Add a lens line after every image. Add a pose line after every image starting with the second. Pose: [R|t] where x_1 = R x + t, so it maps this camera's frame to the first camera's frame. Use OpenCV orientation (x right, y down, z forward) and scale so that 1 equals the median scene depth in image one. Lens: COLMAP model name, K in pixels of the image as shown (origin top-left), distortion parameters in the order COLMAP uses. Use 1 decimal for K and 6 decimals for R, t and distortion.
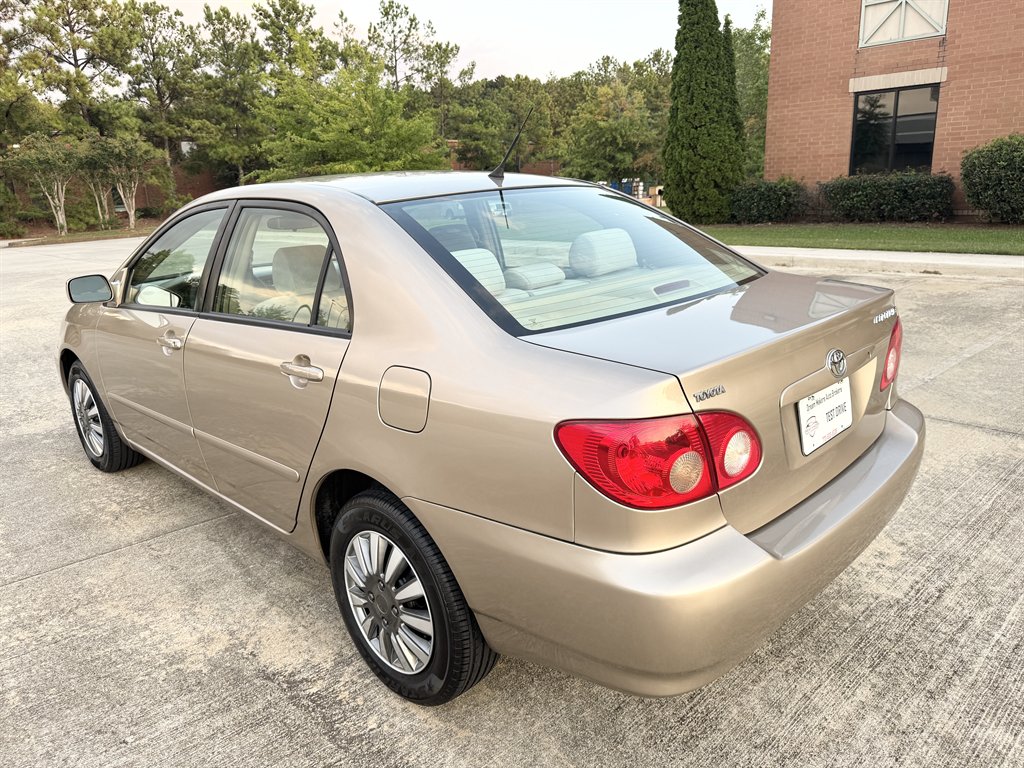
lens RADIAL K [[726.6, 0, 516.7], [0, 726.6, 381.5], [0, 0, 1]] dist [0.018034, -0.021733]
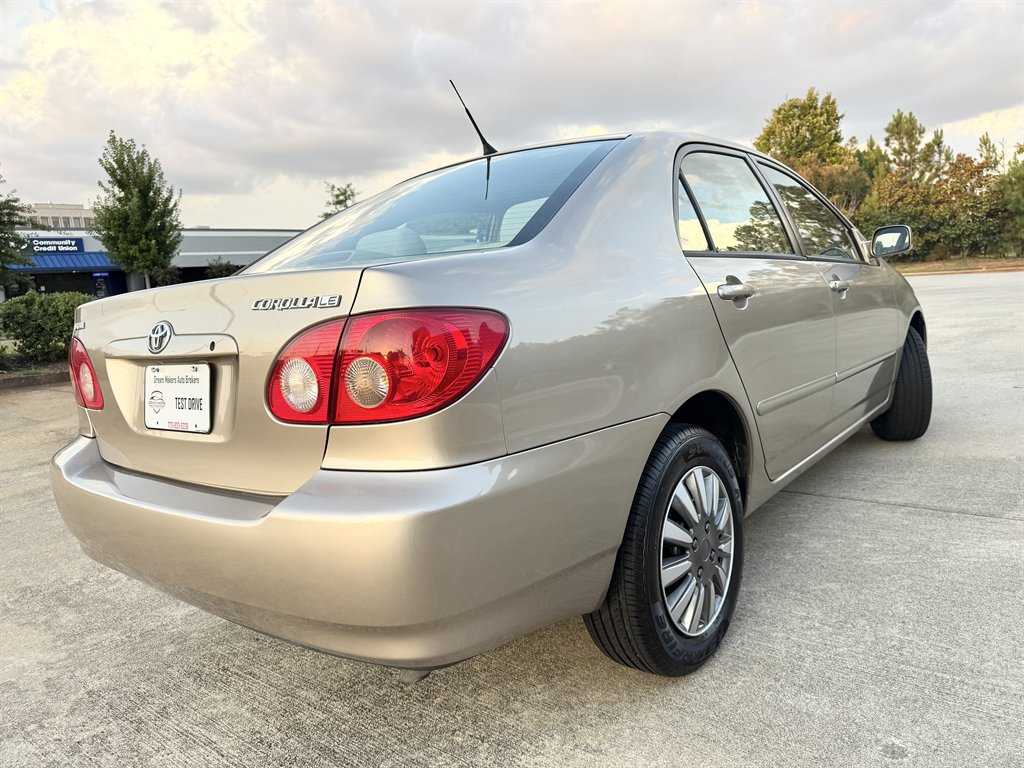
lens RADIAL K [[726.6, 0, 512.8], [0, 726.6, 383.9], [0, 0, 1]] dist [0.018034, -0.021733]
pose [[0.097272, 0.160128, -0.982292, 0.669635], [-0.187919, 0.972174, 0.139870, -0.085646], [0.977356, 0.170985, 0.124656, 0.656229]]
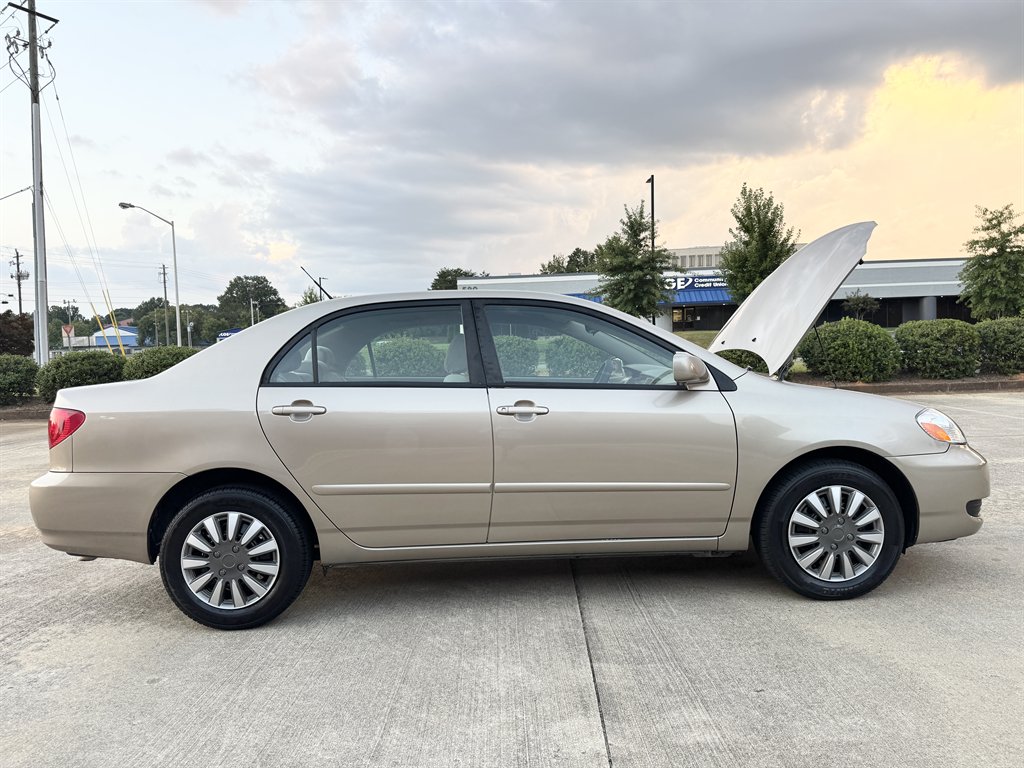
lens RADIAL K [[726.6, 0, 510.3], [0, 726.6, 383.2], [0, 0, 1]] dist [0.018034, -0.021733]
pose [[-0.702893, 0.089793, -0.705605, 0.561127], [-0.128712, 0.959567, 0.250329, -0.380610], [0.699553, 0.266775, -0.662916, 1.596910]]
